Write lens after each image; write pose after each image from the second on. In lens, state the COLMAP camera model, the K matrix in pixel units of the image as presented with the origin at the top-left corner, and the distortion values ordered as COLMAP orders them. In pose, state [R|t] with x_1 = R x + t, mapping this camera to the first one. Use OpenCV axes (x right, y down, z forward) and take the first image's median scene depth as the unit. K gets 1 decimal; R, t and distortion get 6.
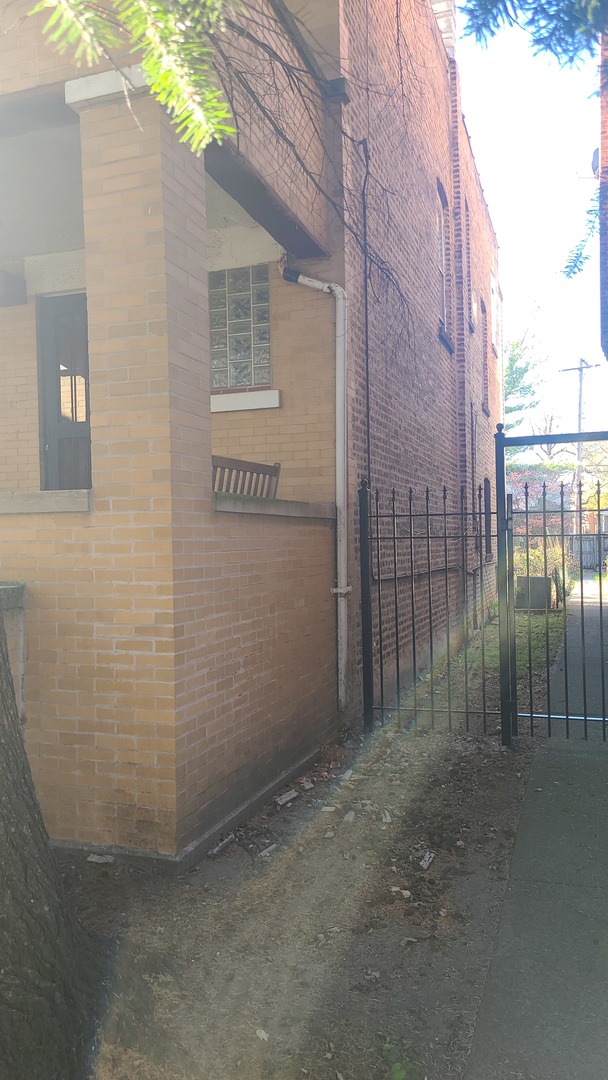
lens RADIAL K [[812.8, 0, 303.4], [0, 812.8, 540.7], [0, 0, 1]] dist [0.056160, -0.002776]
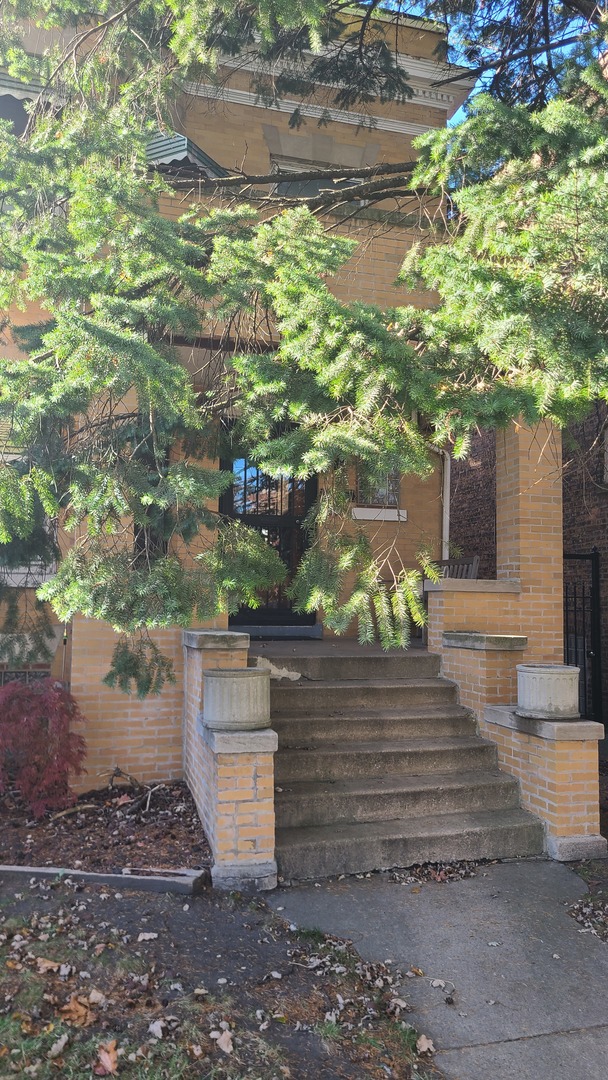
lens RADIAL K [[812.8, 0, 304.6], [0, 812.8, 539.8], [0, 0, 1]] dist [0.056160, -0.002776]
pose [[0.825162, 0.077993, 0.559486, -1.716039], [-0.030520, 0.995132, -0.093710, 0.033214], [-0.564071, 0.060251, 0.823525, -0.254813]]
